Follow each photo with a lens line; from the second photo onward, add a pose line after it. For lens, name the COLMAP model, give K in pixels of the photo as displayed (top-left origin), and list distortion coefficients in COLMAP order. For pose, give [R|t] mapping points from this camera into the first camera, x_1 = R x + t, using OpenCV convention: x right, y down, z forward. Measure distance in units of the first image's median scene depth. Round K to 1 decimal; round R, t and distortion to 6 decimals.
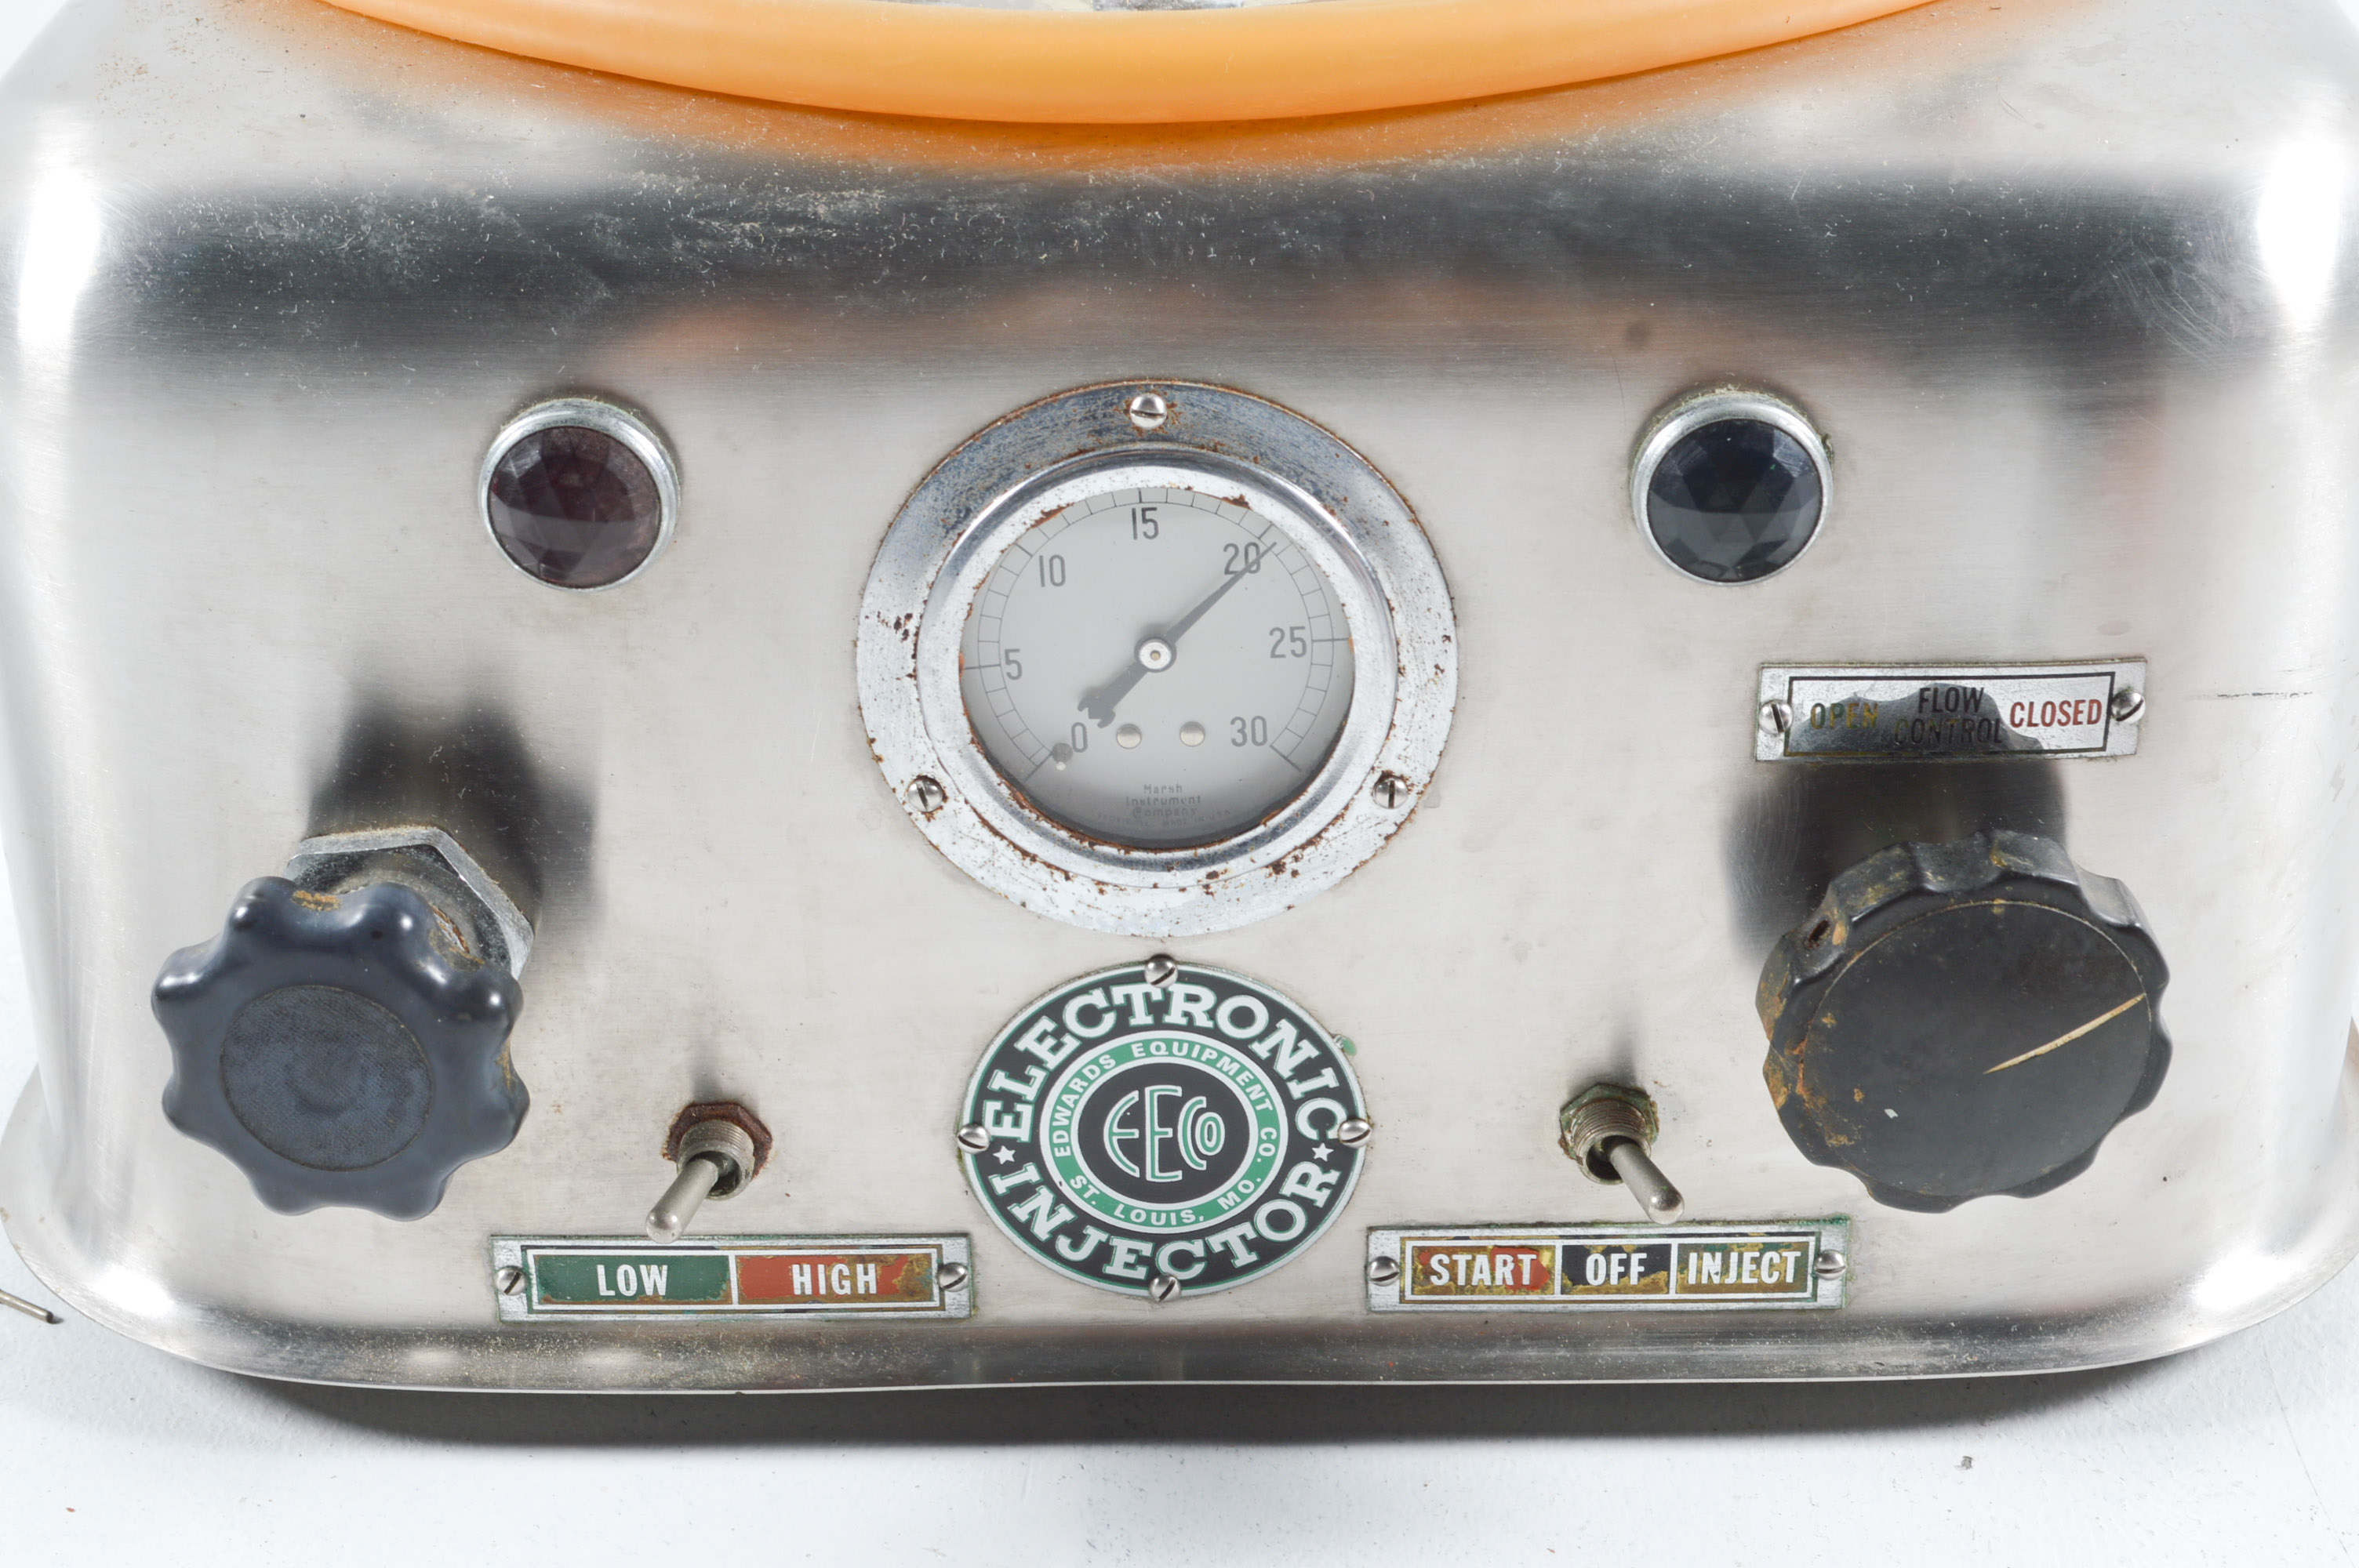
lens RADIAL K [[3883.9, 0, 1179.5], [0, 3883.9, 784.0], [0, 0, 1]] dist [-0.021215, -0.096026]
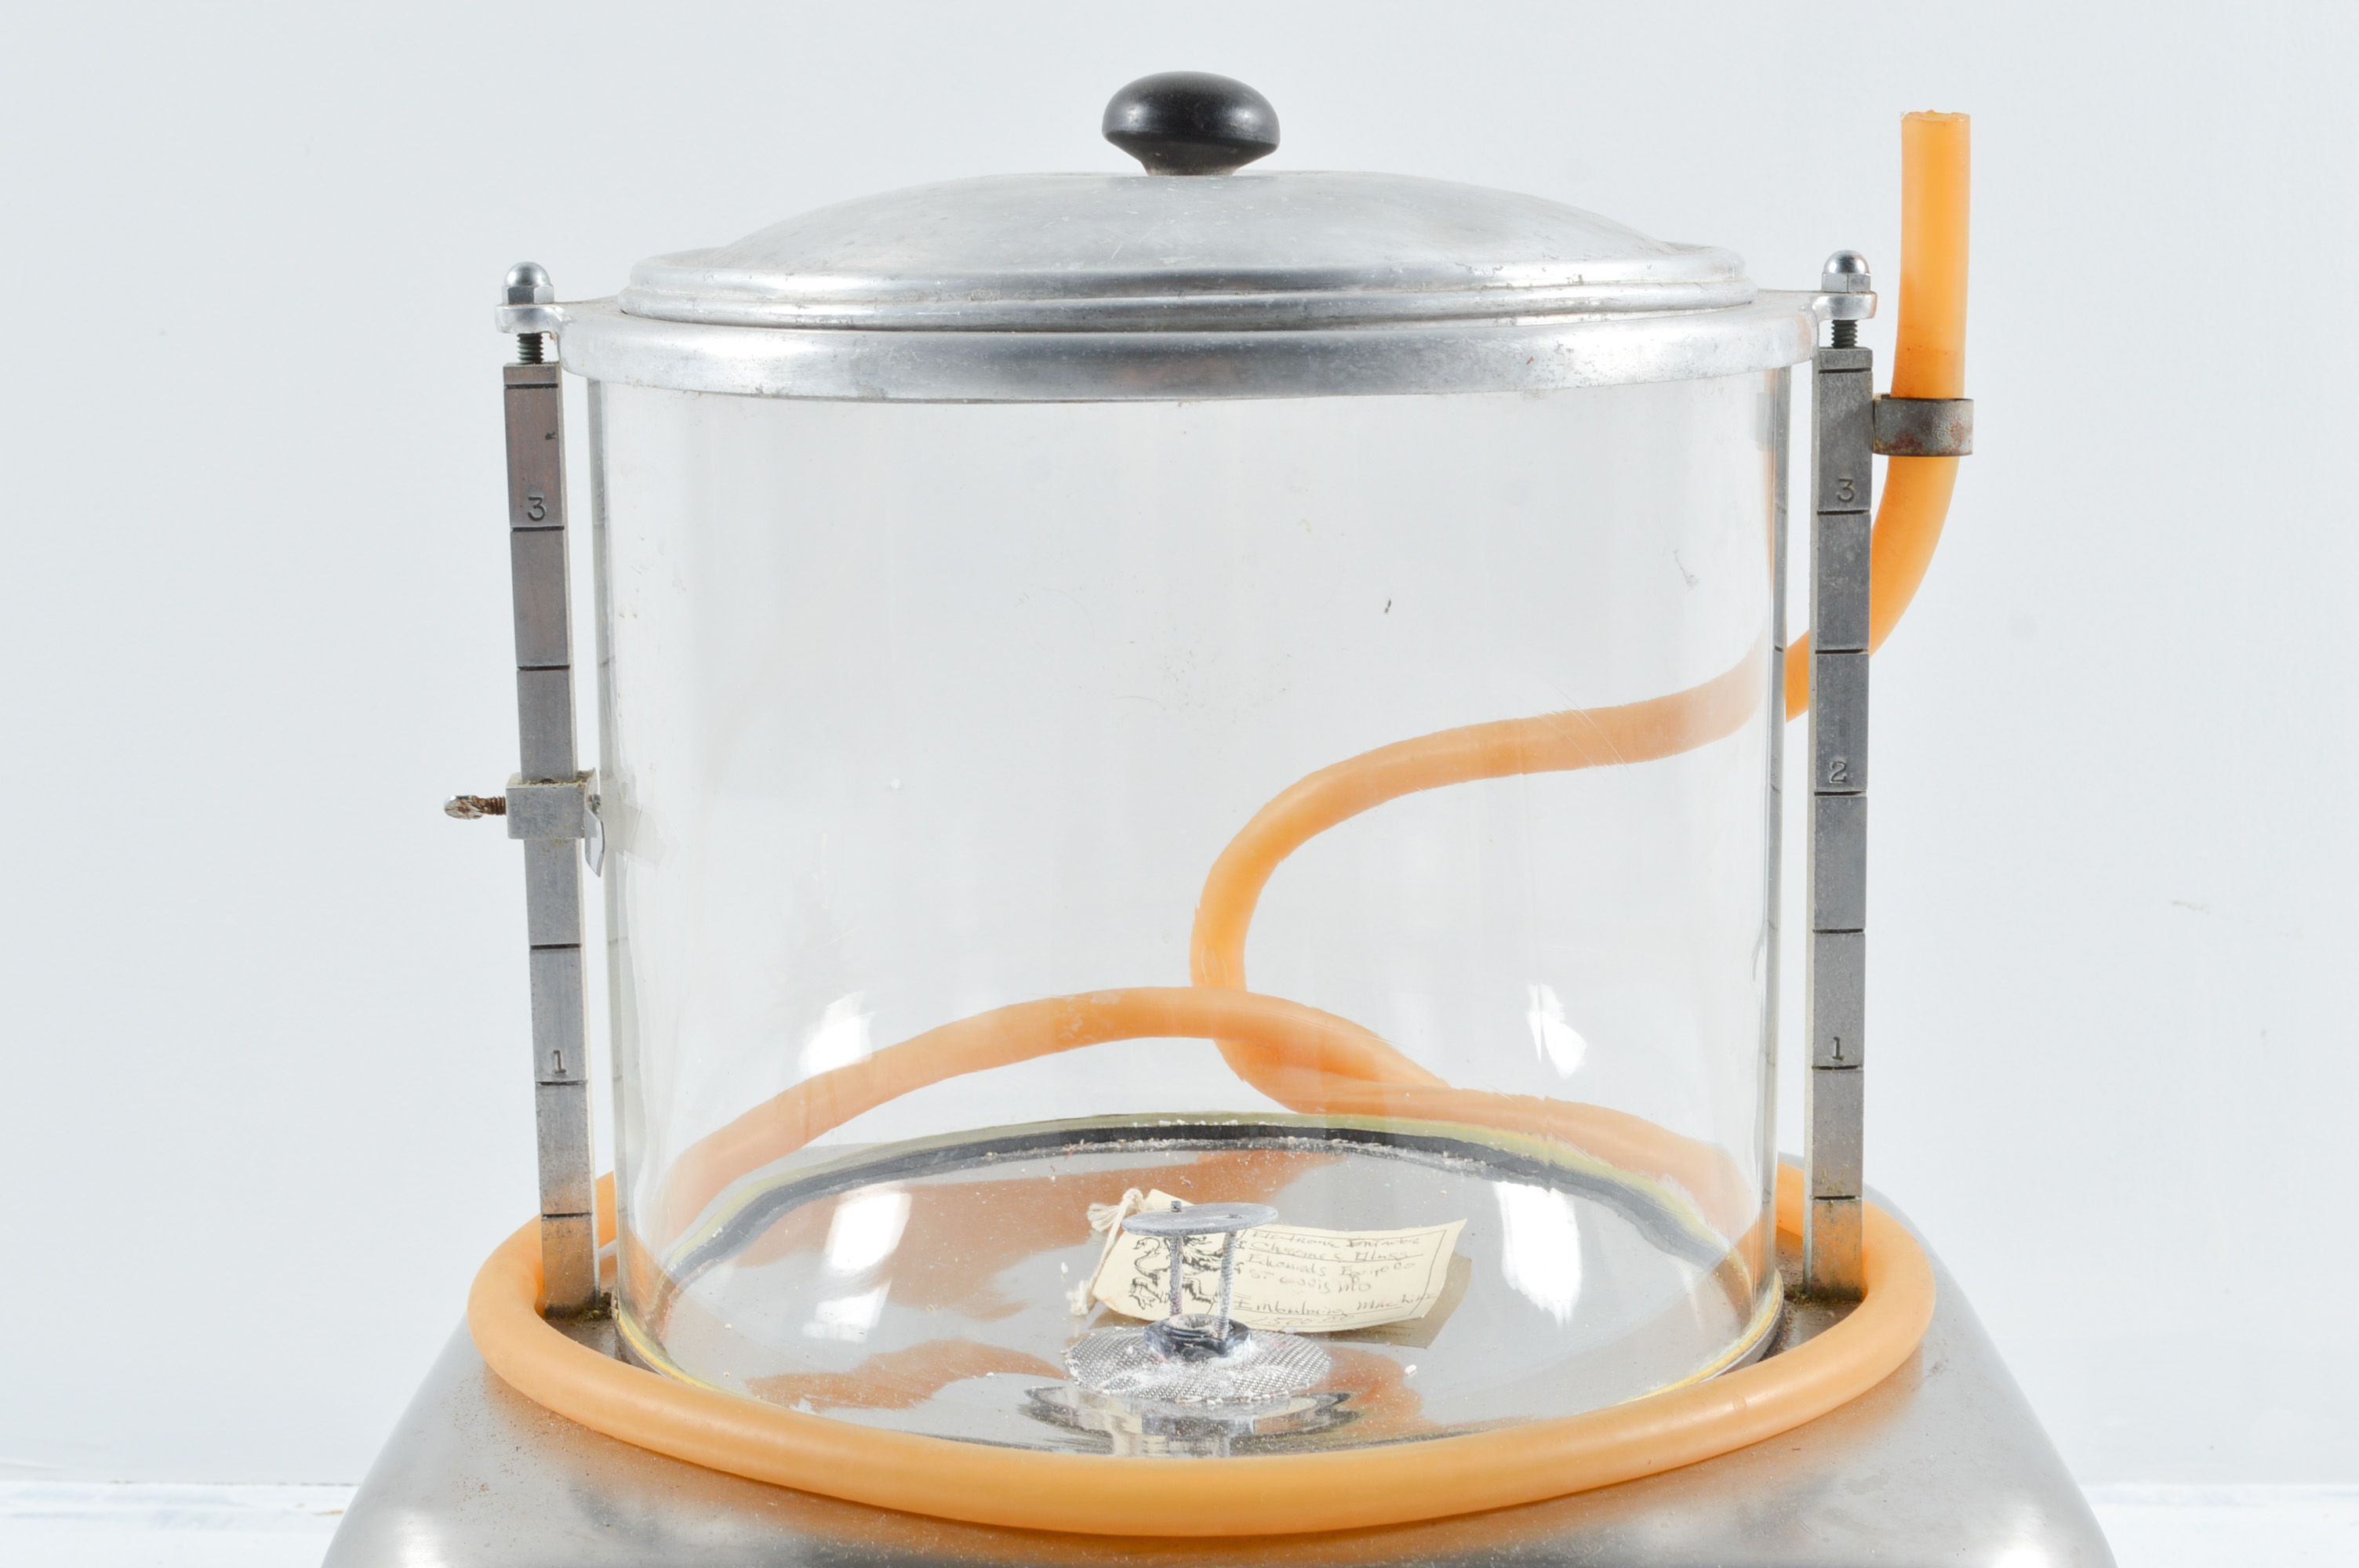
lens RADIAL K [[3883.9, 0, 1179.5], [0, 3883.9, 784.0], [0, 0, 1]] dist [-0.021215, -0.096026]
pose [[0.999691, 0.009297, 0.023036, -0.049717], [-0.001480, 0.947969, -0.318360, 0.020908], [-0.024798, 0.318228, 0.947690, -0.414351]]
